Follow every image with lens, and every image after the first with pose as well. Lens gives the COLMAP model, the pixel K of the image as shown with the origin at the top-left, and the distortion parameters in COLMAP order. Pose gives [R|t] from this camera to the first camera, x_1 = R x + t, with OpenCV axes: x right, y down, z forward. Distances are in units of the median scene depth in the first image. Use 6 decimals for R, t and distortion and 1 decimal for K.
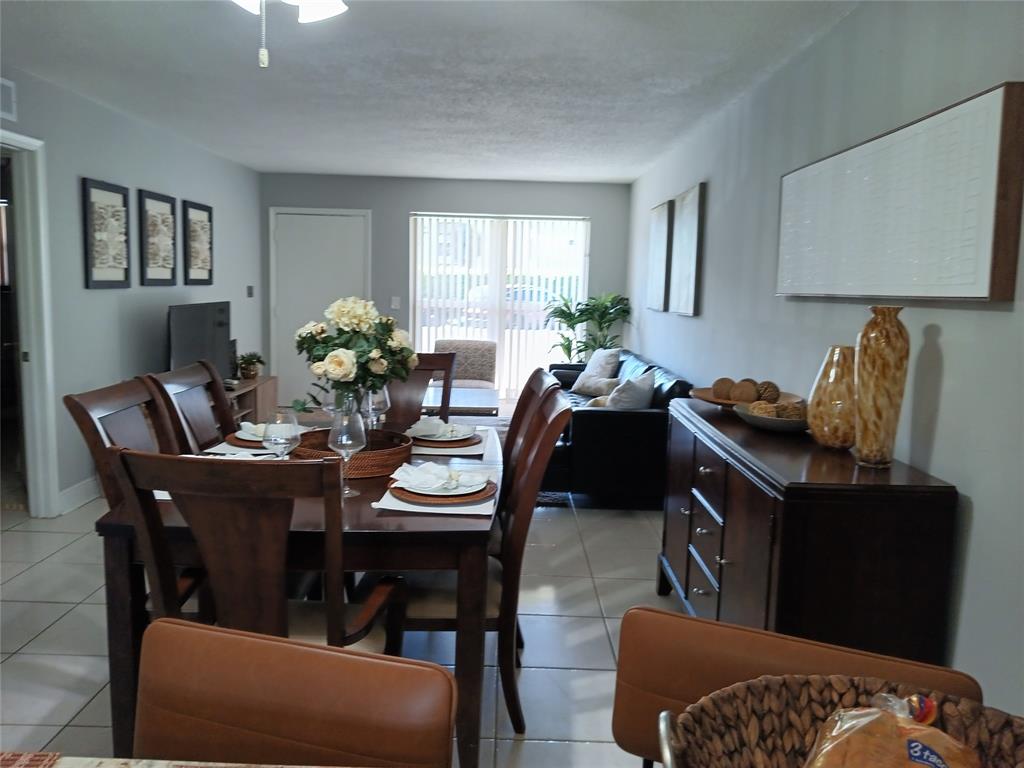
lens RADIAL K [[777.9, 0, 498.1], [0, 777.9, 378.8], [0, 0, 1]] dist [0.067831, -0.148239]
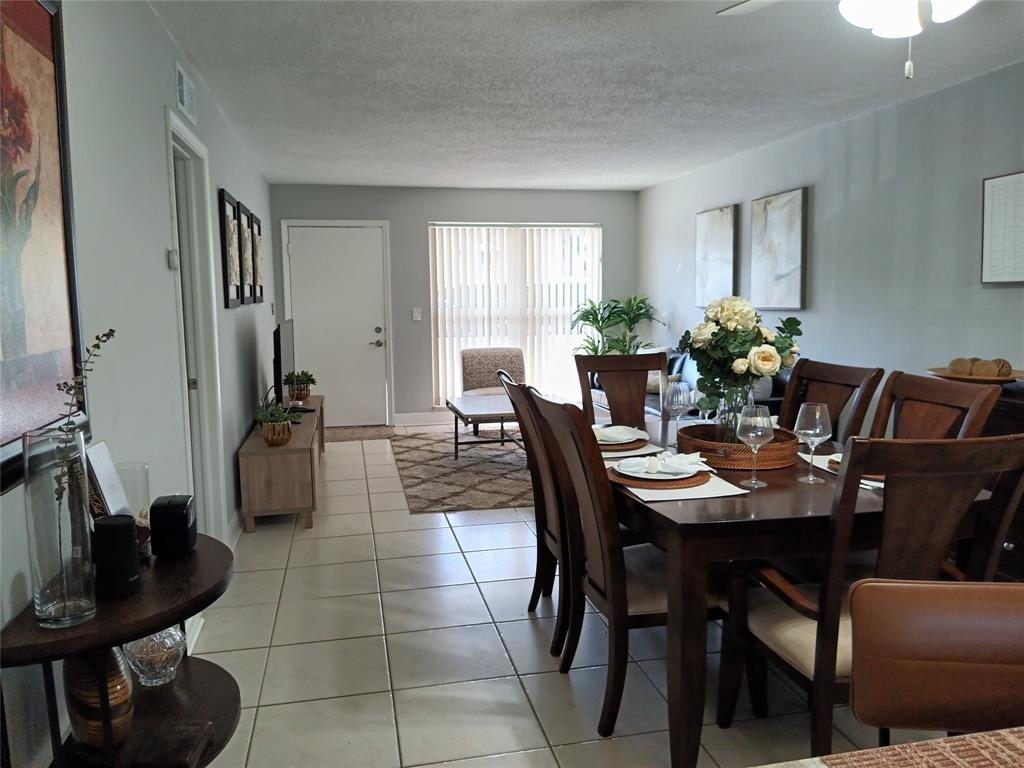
lens RADIAL K [[773.7, 0, 512.0], [0, 773.7, 384.0], [0, 0, 1]] dist [0.065464, -0.129968]
pose [[0.975158, -0.064064, 0.212046, -0.240698], [0.065241, 0.997868, 0.001449, -0.002947], [-0.211687, 0.012421, 0.977259, 0.016666]]
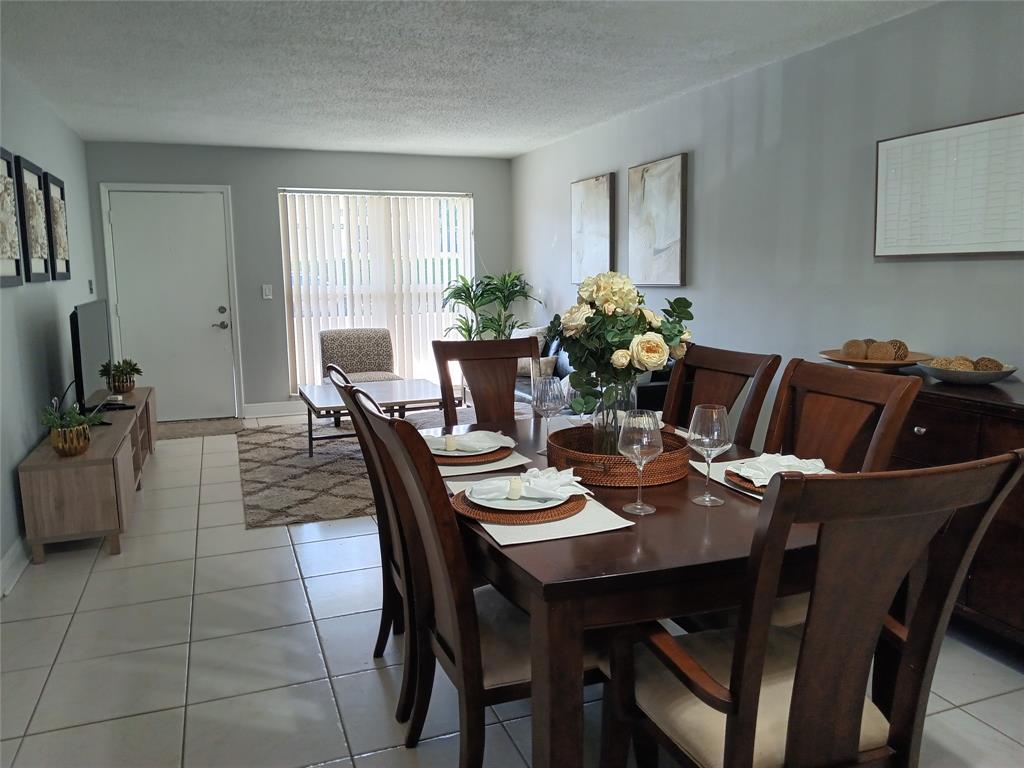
lens RADIAL K [[773.7, 0, 512.0], [0, 773.7, 384.0], [0, 0, 1]] dist [0.065464, -0.129968]
pose [[0.931504, -0.091647, 0.351997, -0.204009], [0.081826, 0.995731, 0.042713, -0.009580], [-0.354408, -0.010985, 0.935026, 0.084672]]
